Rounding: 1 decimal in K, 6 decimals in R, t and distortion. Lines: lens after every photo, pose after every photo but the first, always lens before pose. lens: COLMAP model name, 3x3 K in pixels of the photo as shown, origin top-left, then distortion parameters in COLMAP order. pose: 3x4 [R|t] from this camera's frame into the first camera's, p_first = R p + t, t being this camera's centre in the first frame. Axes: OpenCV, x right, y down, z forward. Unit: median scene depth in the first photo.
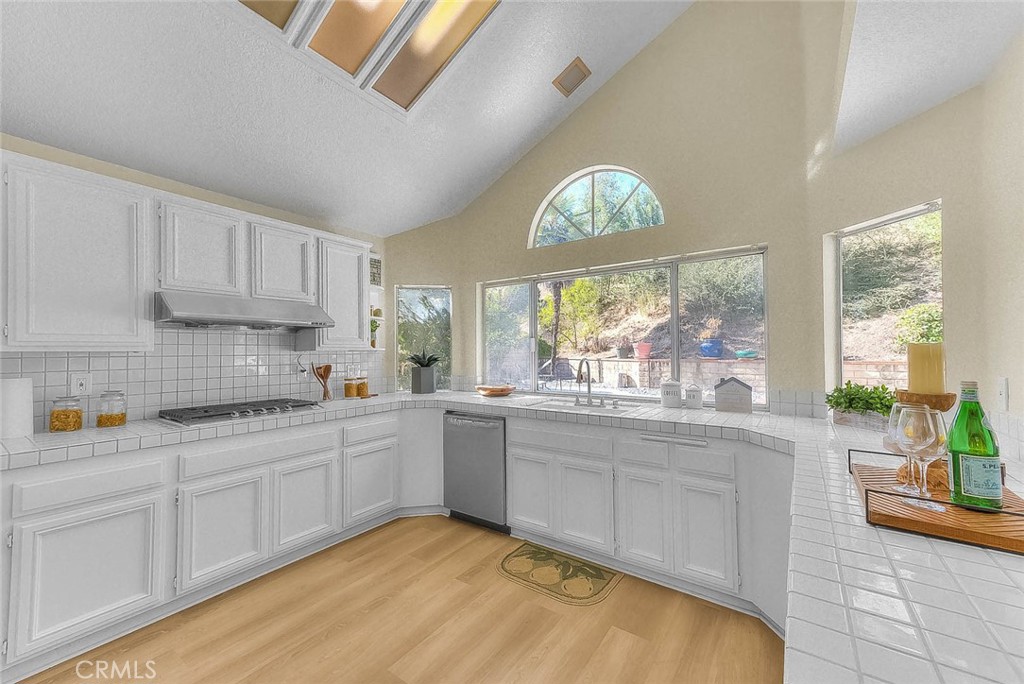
lens RADIAL K [[408.2, 0, 515.1], [0, 408.2, 344.0], [0, 0, 1]] dist [0.028480, -0.002720]
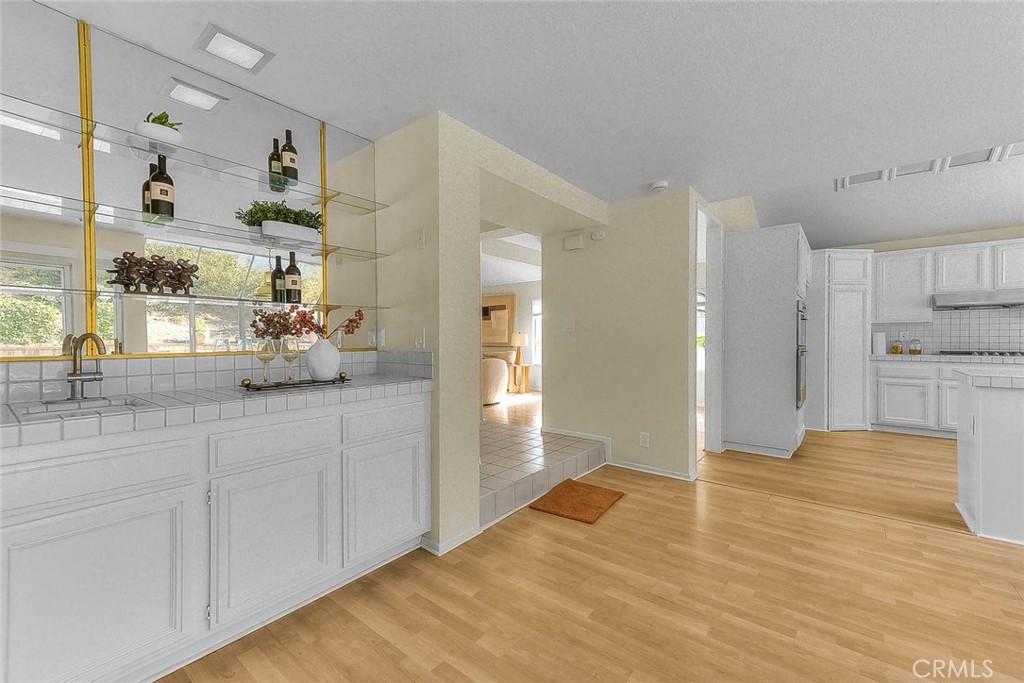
lens RADIAL K [[408.2, 0, 510.0], [0, 408.2, 342.1], [0, 0, 1]] dist [0.028480, -0.002720]
pose [[-0.076070, 0.014279, -0.997000, 1.079734], [0.025617, 0.999595, 0.012361, 0.029264], [0.996773, -0.024599, -0.076405, -0.755587]]
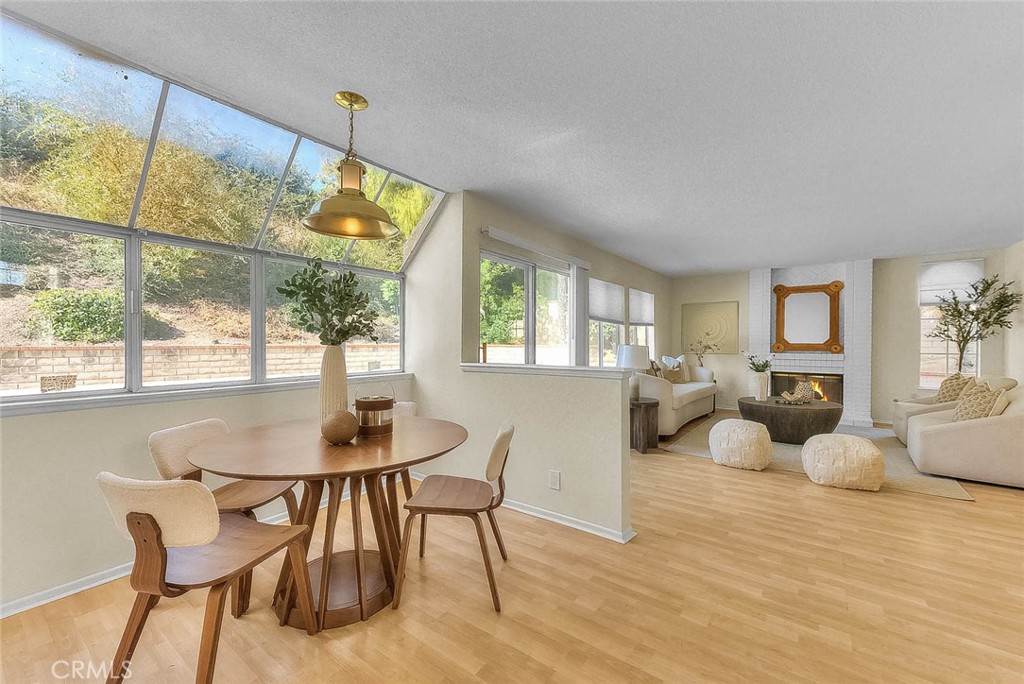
lens RADIAL K [[408.2, 0, 518.6], [0, 408.2, 348.2], [0, 0, 1]] dist [0.028480, -0.002720]
pose [[0.027034, -0.009080, 0.999593, 0.087010], [-0.020499, 0.999743, 0.009635, 0.036608], [-0.999424, -0.020751, 0.026841, -0.259614]]
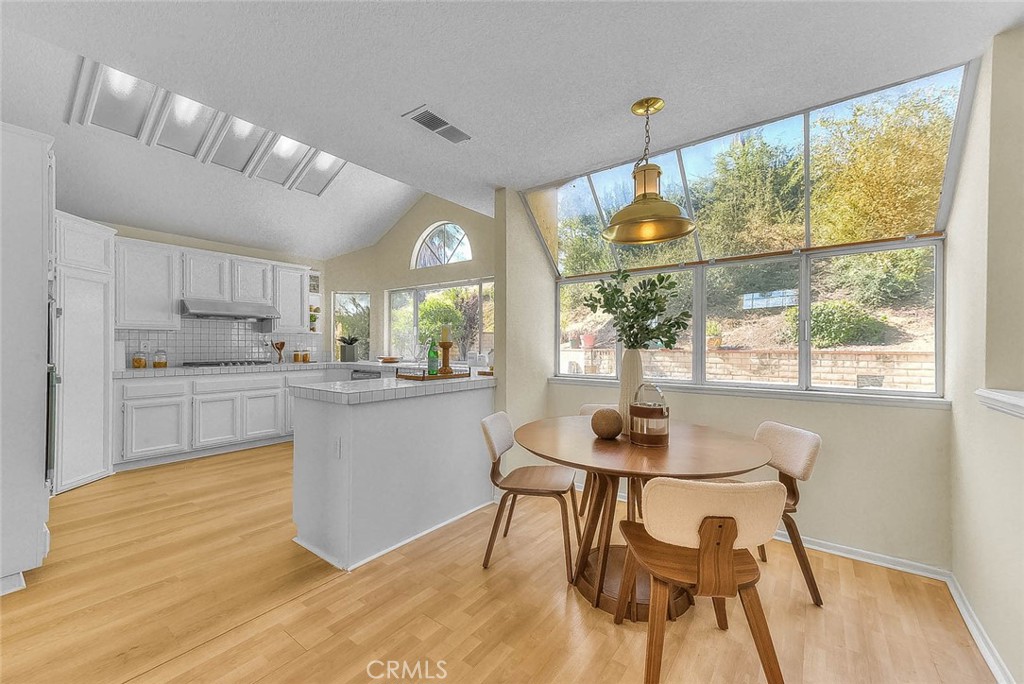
lens RADIAL K [[408.2, 0, 510.7], [0, 408.2, 345.1], [0, 0, 1]] dist [0.028480, -0.002720]
pose [[0.999246, 0.009285, -0.037708, 0.537098], [-0.008590, 0.999791, 0.018540, 0.027493], [0.037872, -0.018202, 0.999117, -0.632935]]
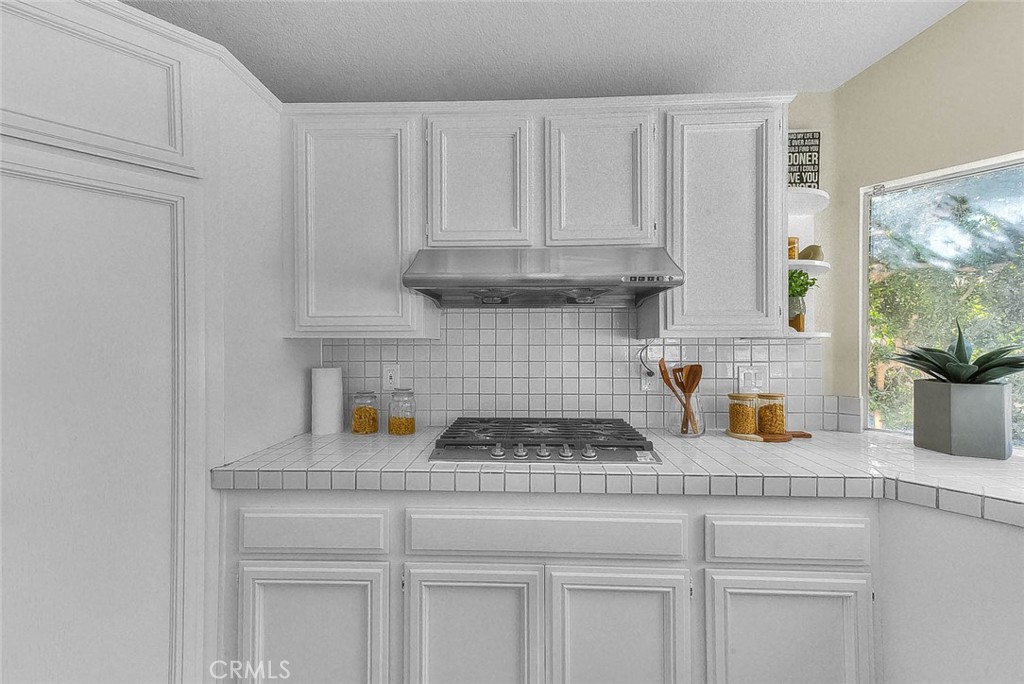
lens RADIAL K [[408.2, 0, 507.8], [0, 408.2, 341.6], [0, 0, 1]] dist [0.028480, -0.002720]
pose [[0.546952, 0.001901, -0.837162, -0.153214], [0.011745, 0.999882, 0.009943, 0.013445], [0.837082, -0.015271, 0.546865, 0.534024]]
